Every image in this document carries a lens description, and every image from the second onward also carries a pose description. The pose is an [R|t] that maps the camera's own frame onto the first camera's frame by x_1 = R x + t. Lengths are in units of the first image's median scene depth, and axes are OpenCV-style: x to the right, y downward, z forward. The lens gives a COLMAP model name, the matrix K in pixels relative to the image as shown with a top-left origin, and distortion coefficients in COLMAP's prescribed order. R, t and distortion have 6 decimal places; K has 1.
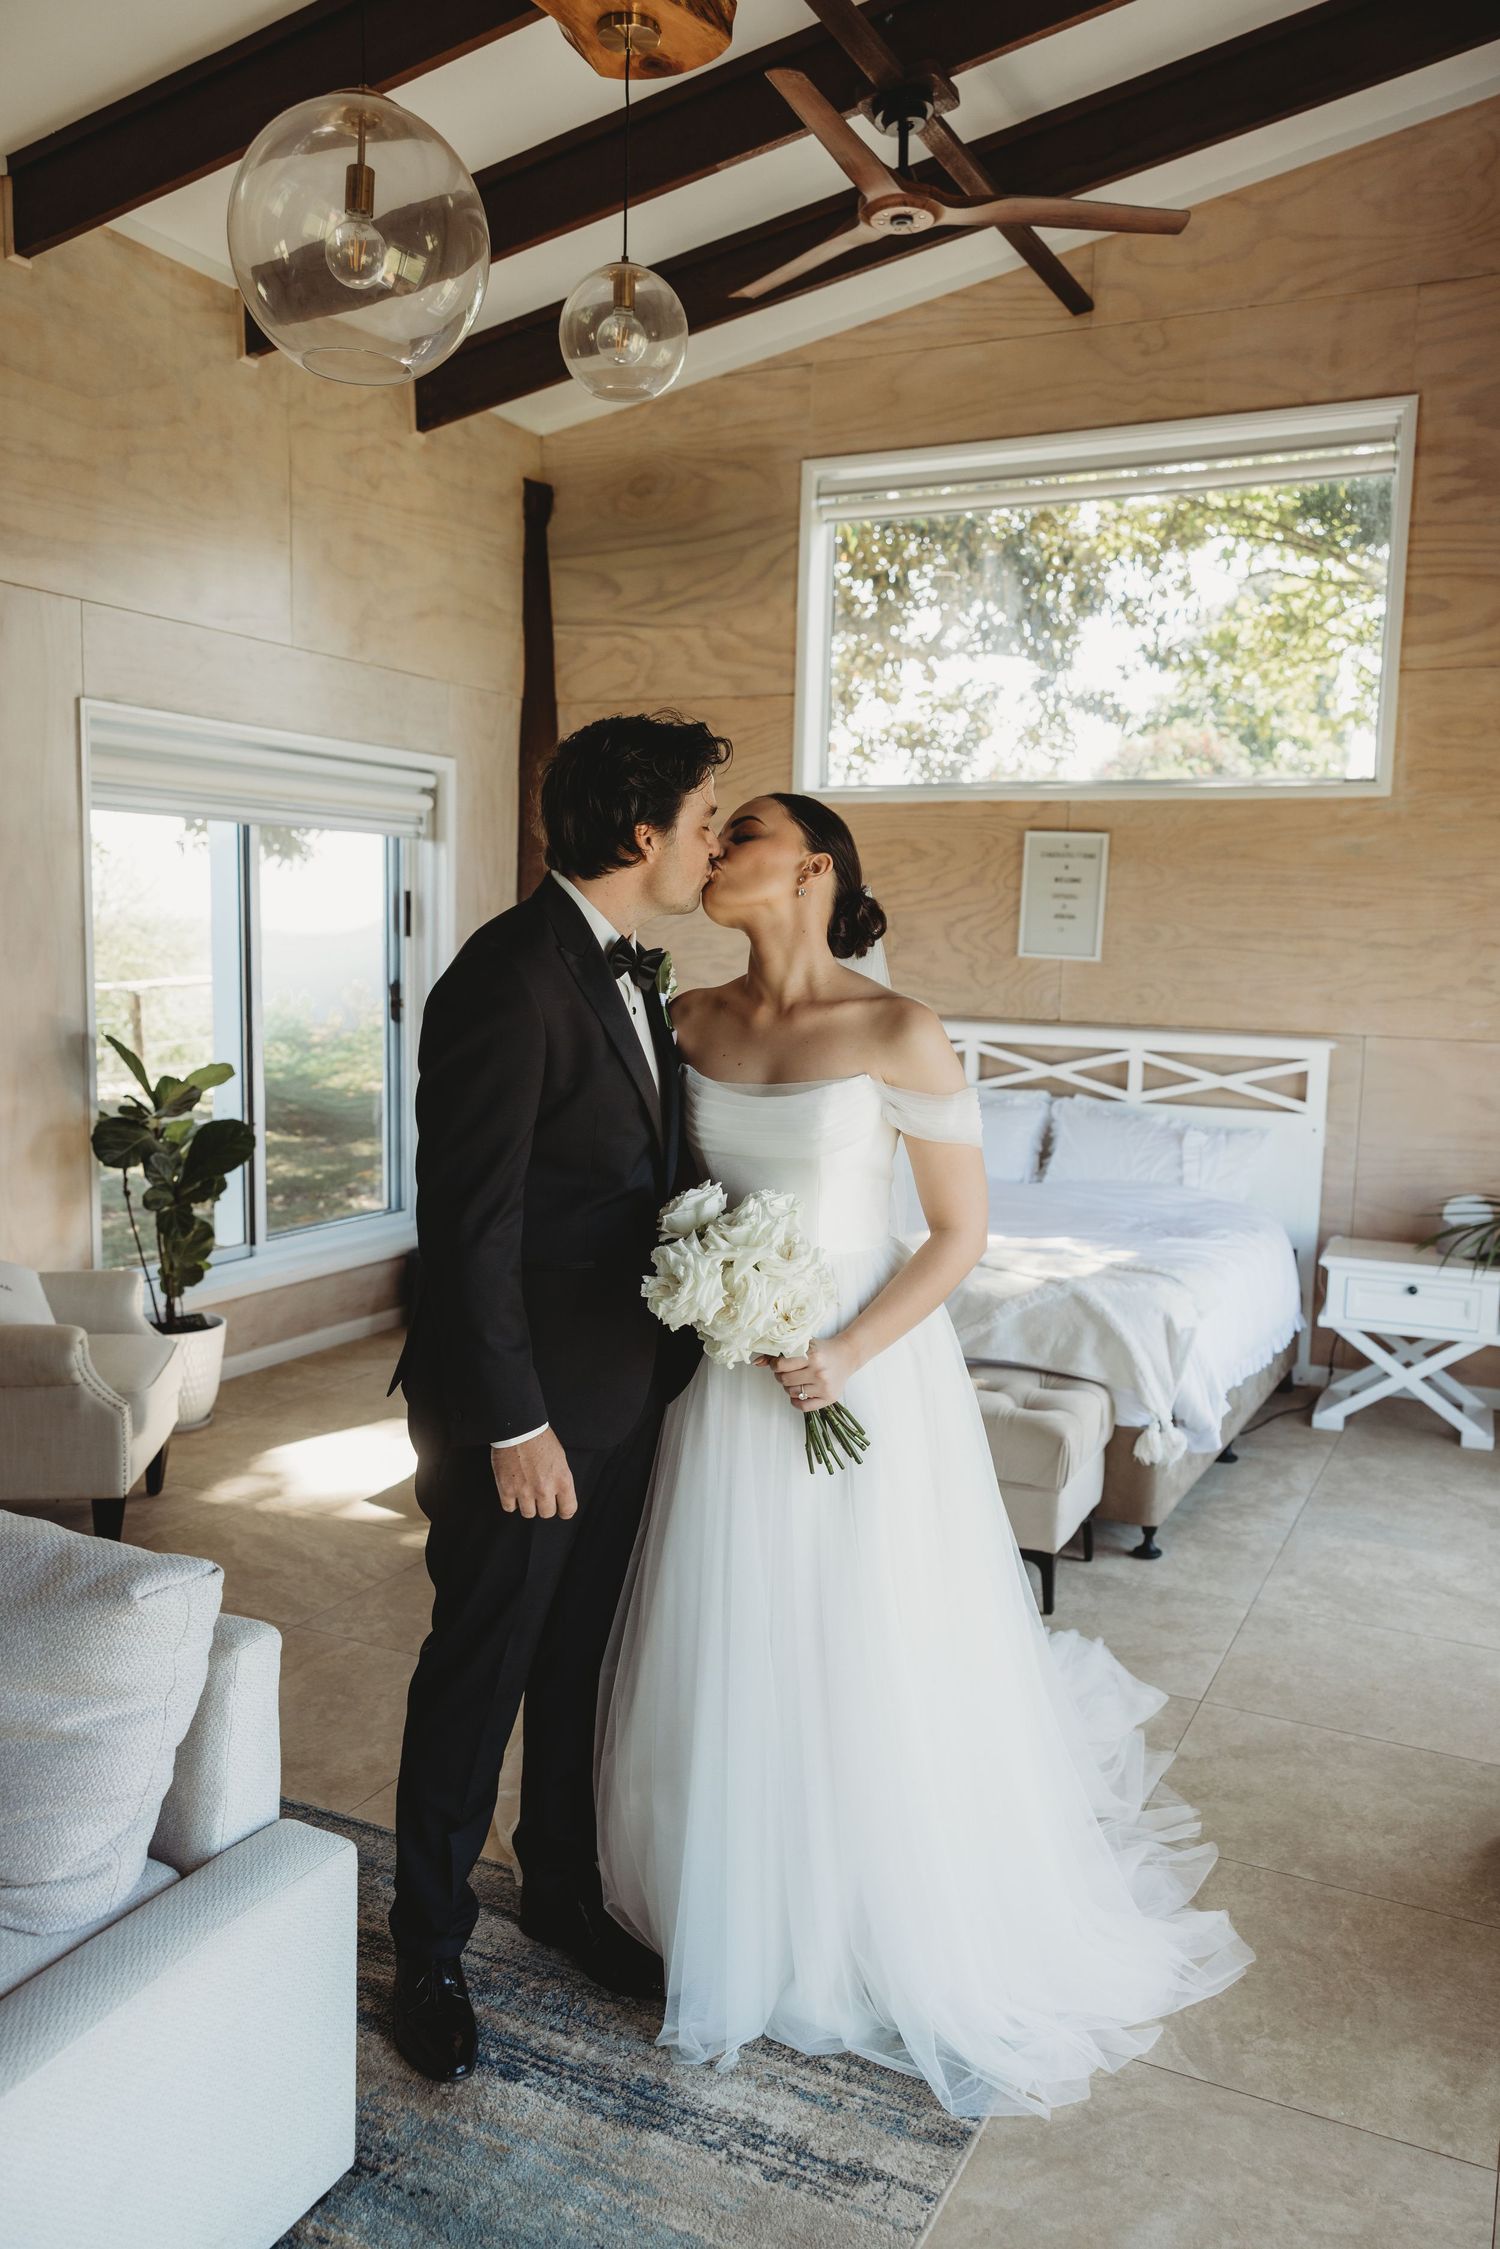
lens RADIAL K [[1763.1, 0, 743.7], [0, 1763.1, 1135.7], [0, 0, 1]] dist [0.012022, 0.012894]
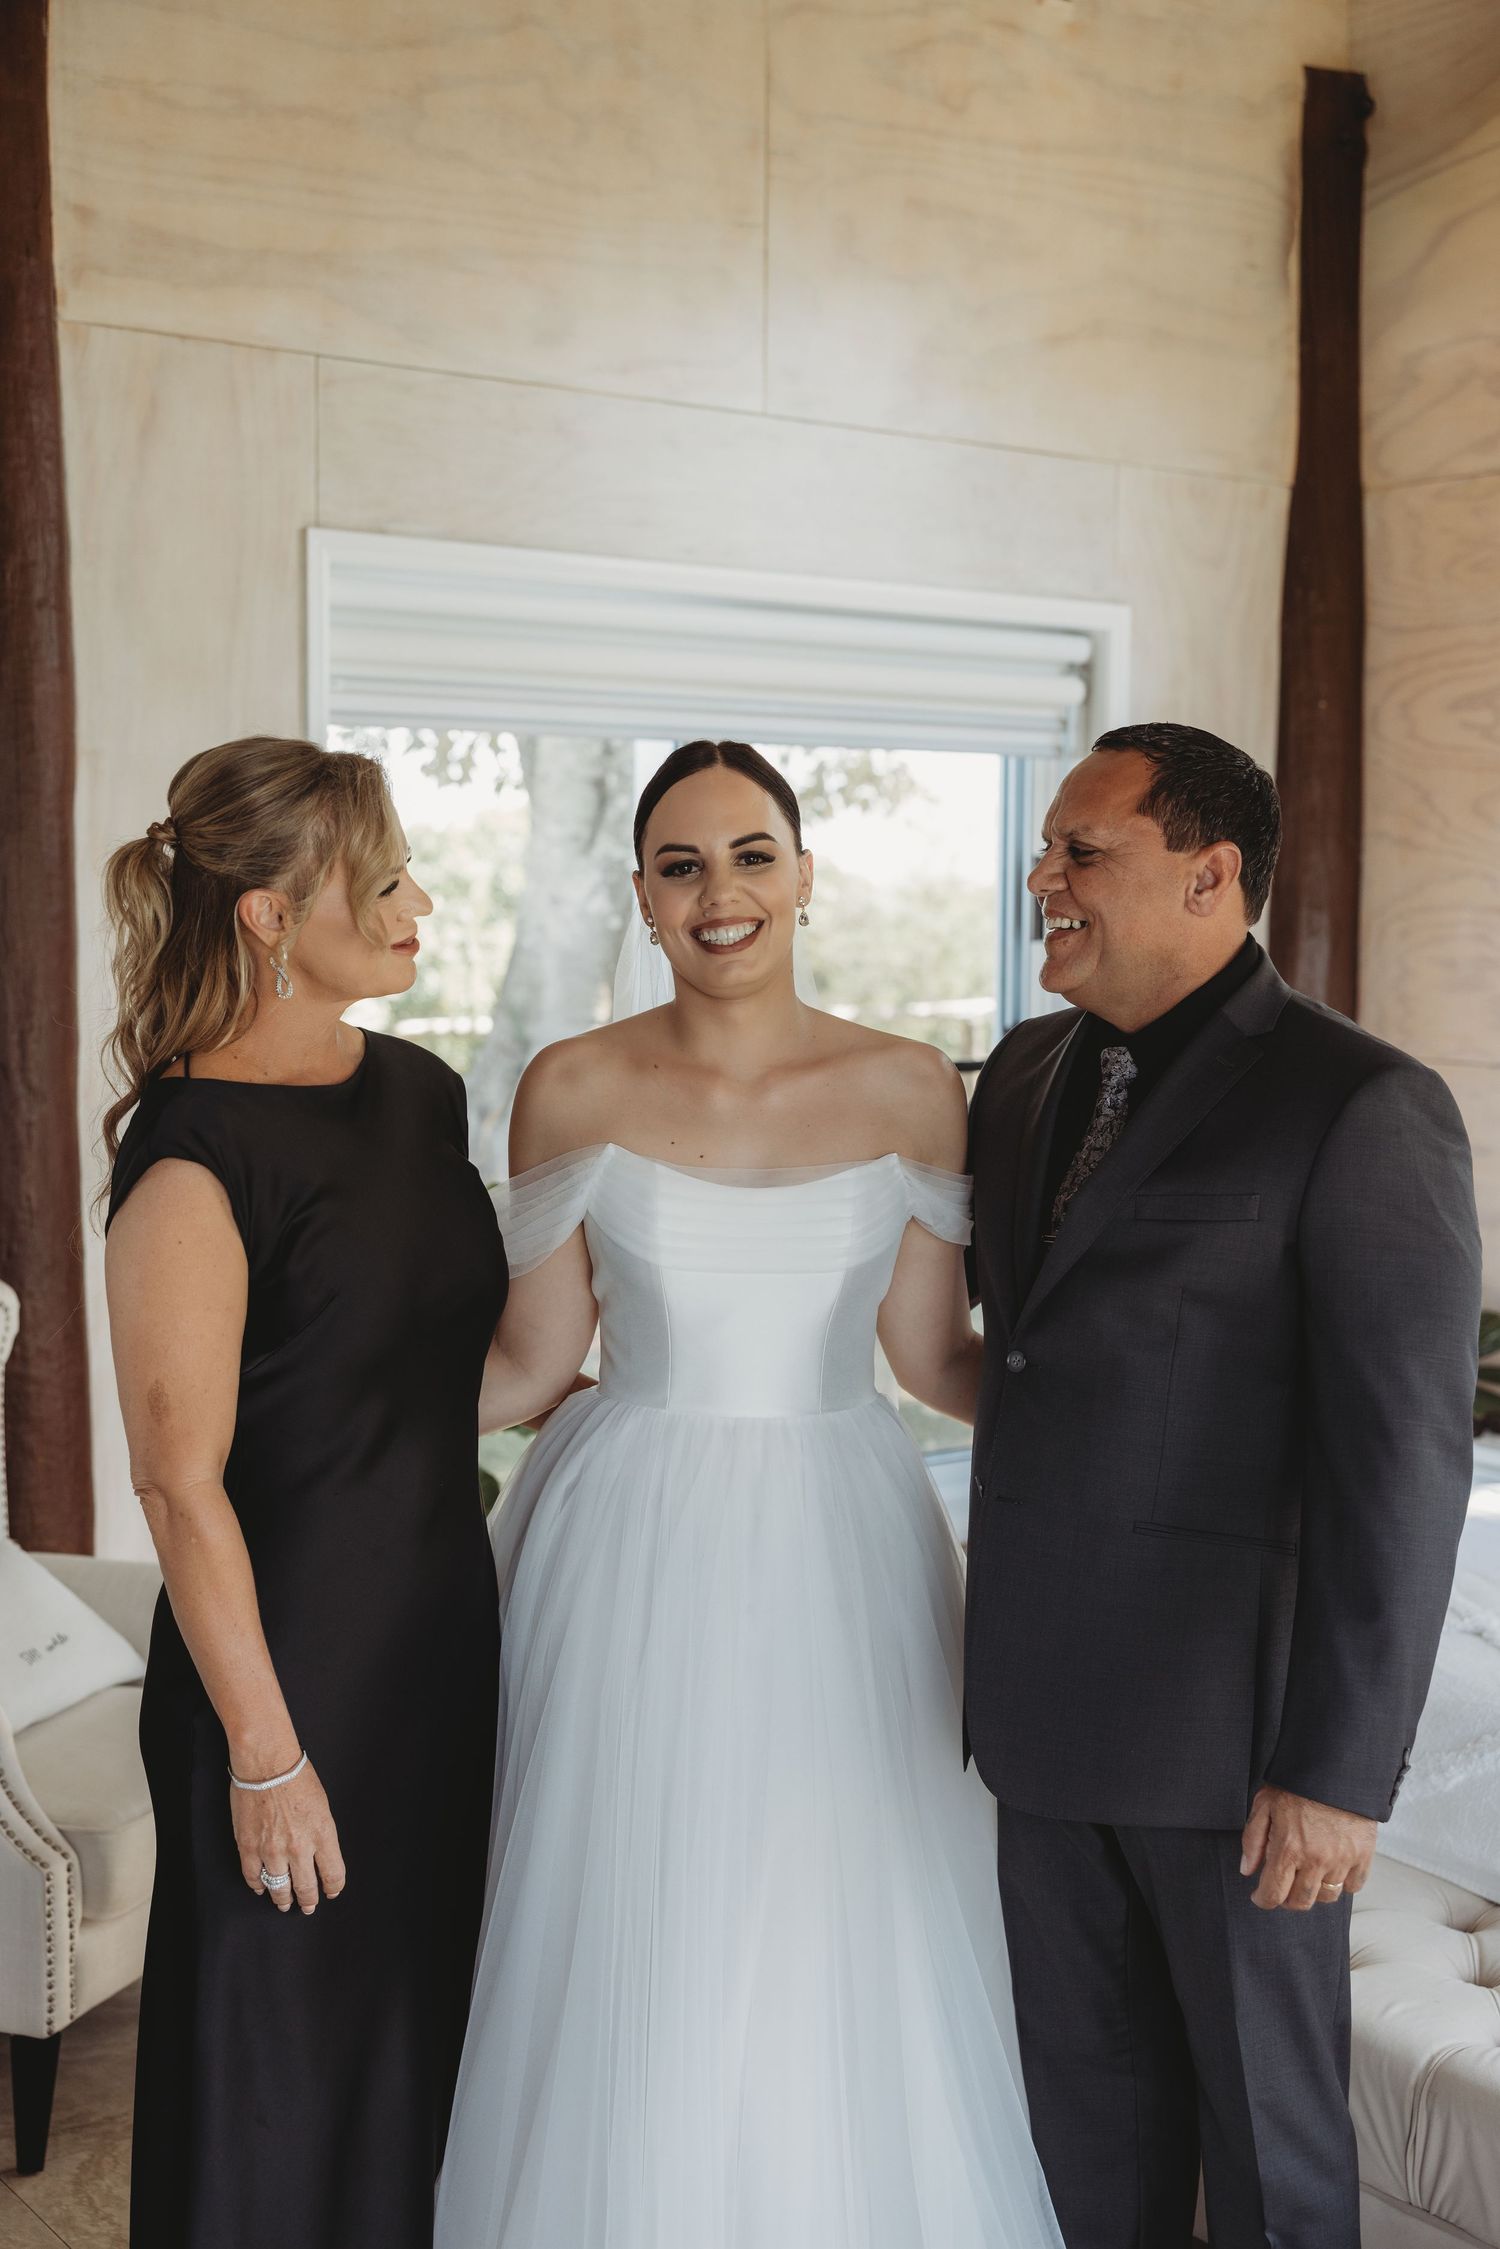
lens RADIAL K [[2782.8, 0, 739.9], [0, 2782.8, 1120.0], [0, 0, 1]] dist [0.015036, 0.000000]
pose [[0.887947, 0.024725, -0.459281, 0.134347], [-0.044369, 0.998502, -0.032027, -0.031490], [0.457801, 0.048816, 0.887714, 0.241816]]
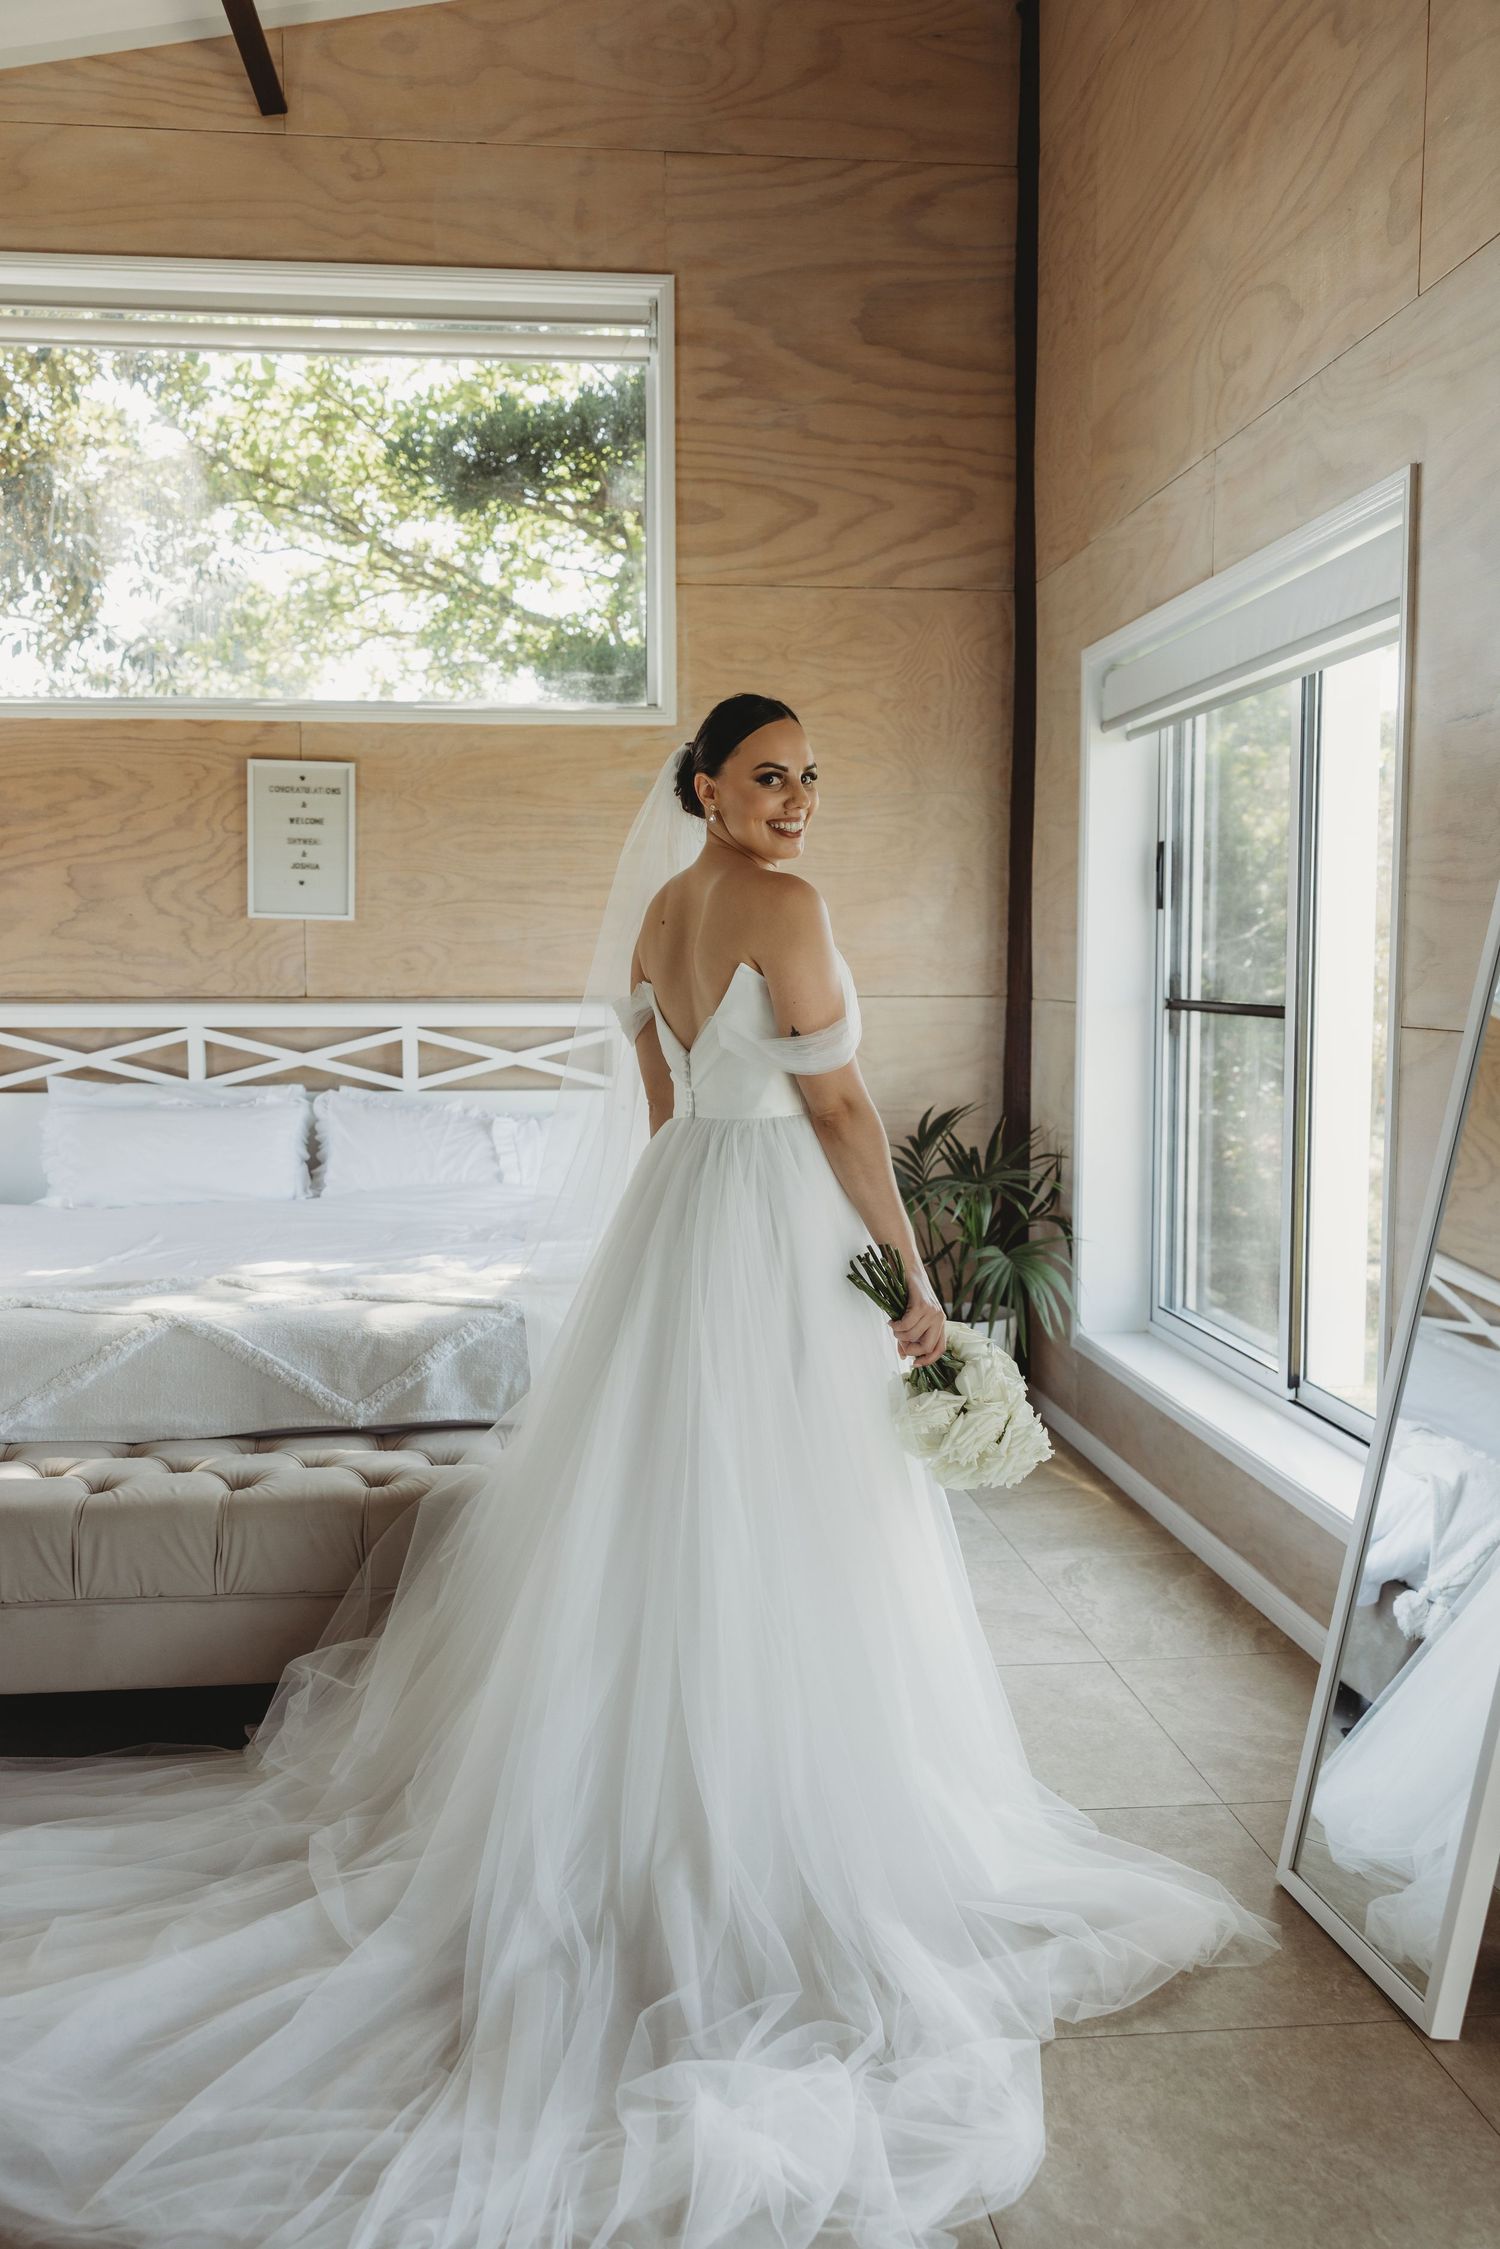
lens RADIAL K [[1847.8, 0, 727.1], [0, 1847.8, 1130.0], [0, 0, 1]] dist [0.009275, 0.013732]
pose [[0.852885, -0.071742, 0.517147, -0.105074], [0.083138, 0.996537, 0.001134, 0.011134], [-0.515437, 0.042027, 0.855896, 0.198062]]
